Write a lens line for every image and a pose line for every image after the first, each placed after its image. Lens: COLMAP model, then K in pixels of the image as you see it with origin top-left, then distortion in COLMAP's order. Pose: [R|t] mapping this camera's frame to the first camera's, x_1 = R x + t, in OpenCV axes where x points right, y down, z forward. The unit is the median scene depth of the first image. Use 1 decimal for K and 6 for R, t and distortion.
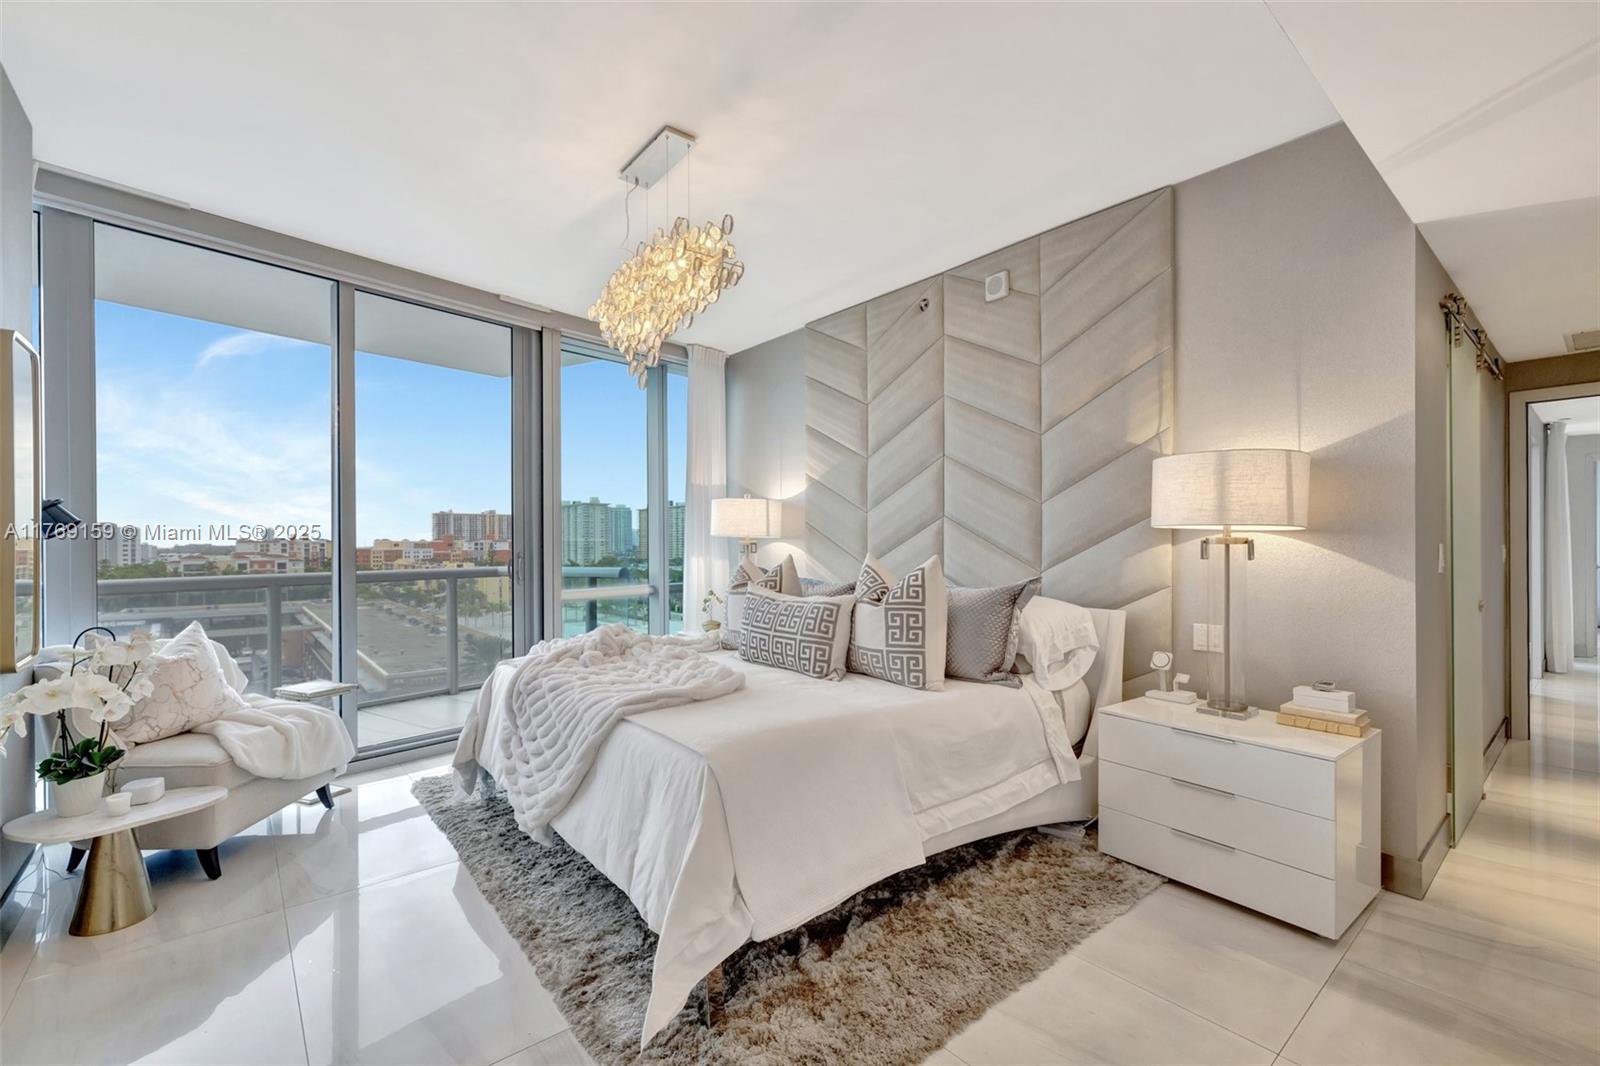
lens RADIAL K [[679.3, 0, 795.2], [0, 679.3, 538.1], [0, 0, 1]] dist [-0.000348, -0.000115]
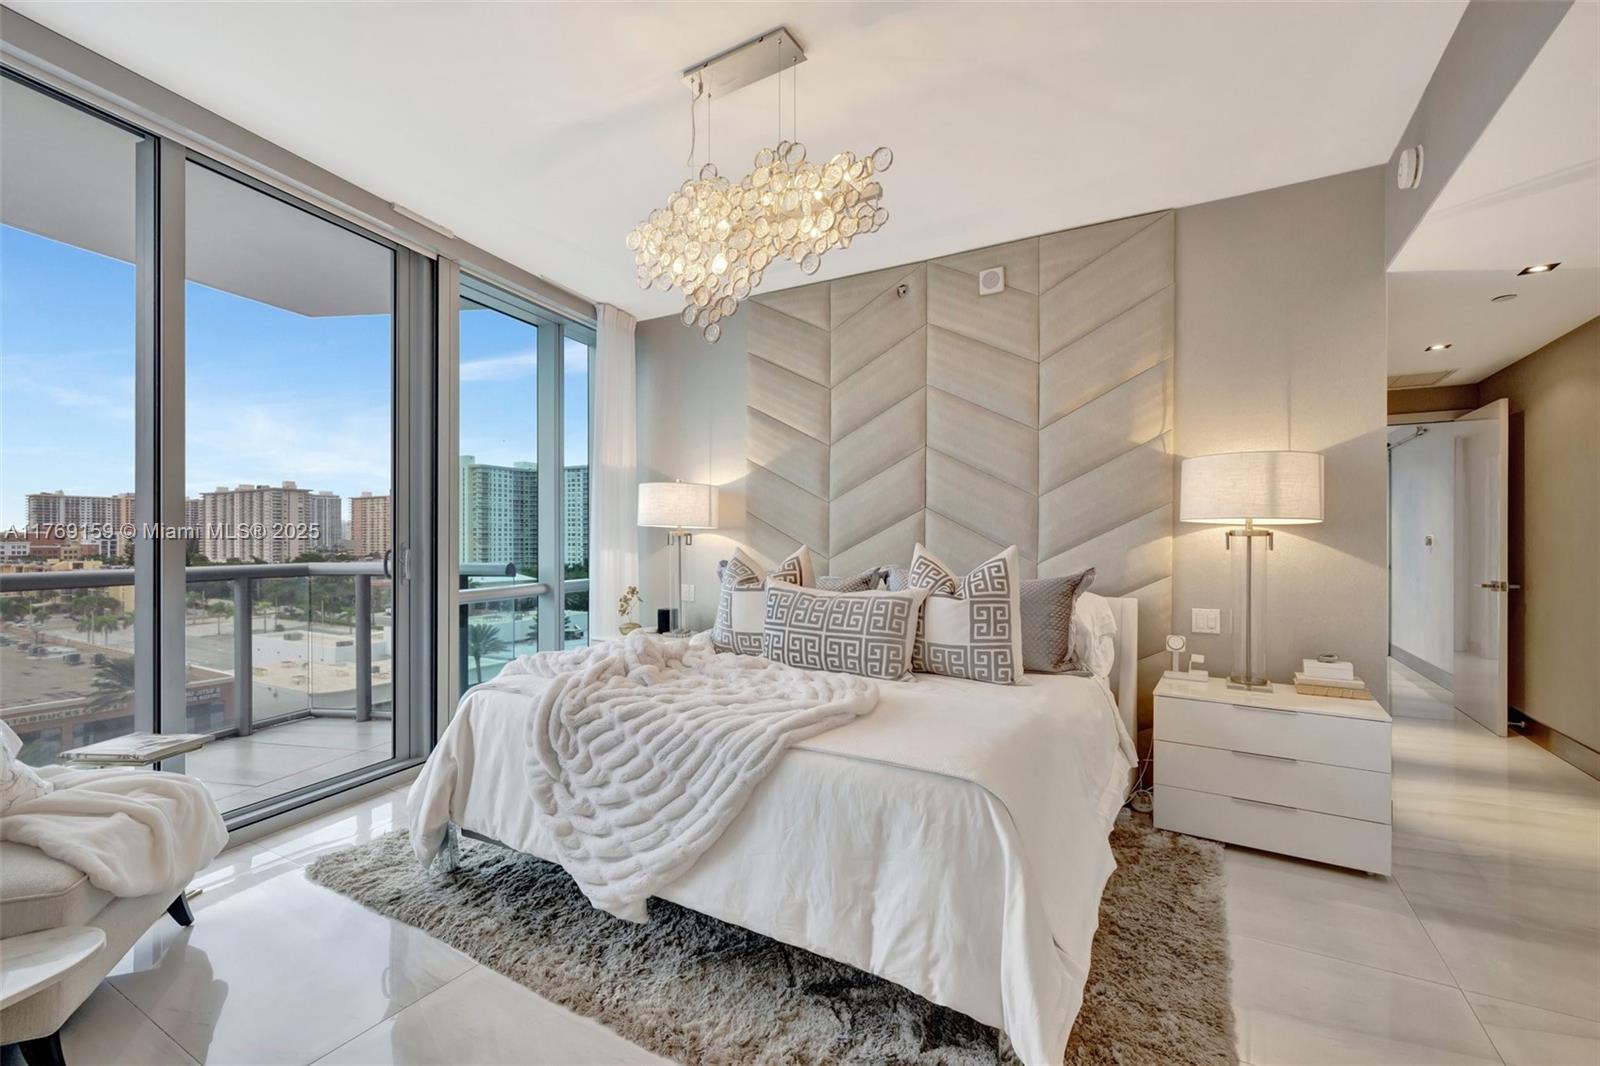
lens RADIAL K [[682.4, 0, 800.0], [0, 682.4, 533.0], [0, 0, 1]] dist [-0.000430, 0.000140]
pose [[0.936811, 0.009810, 0.349698, -0.383921], [-0.009246, 0.999952, -0.003282, 0.012178], [-0.349713, -0.000159, 0.936857, 0.176963]]
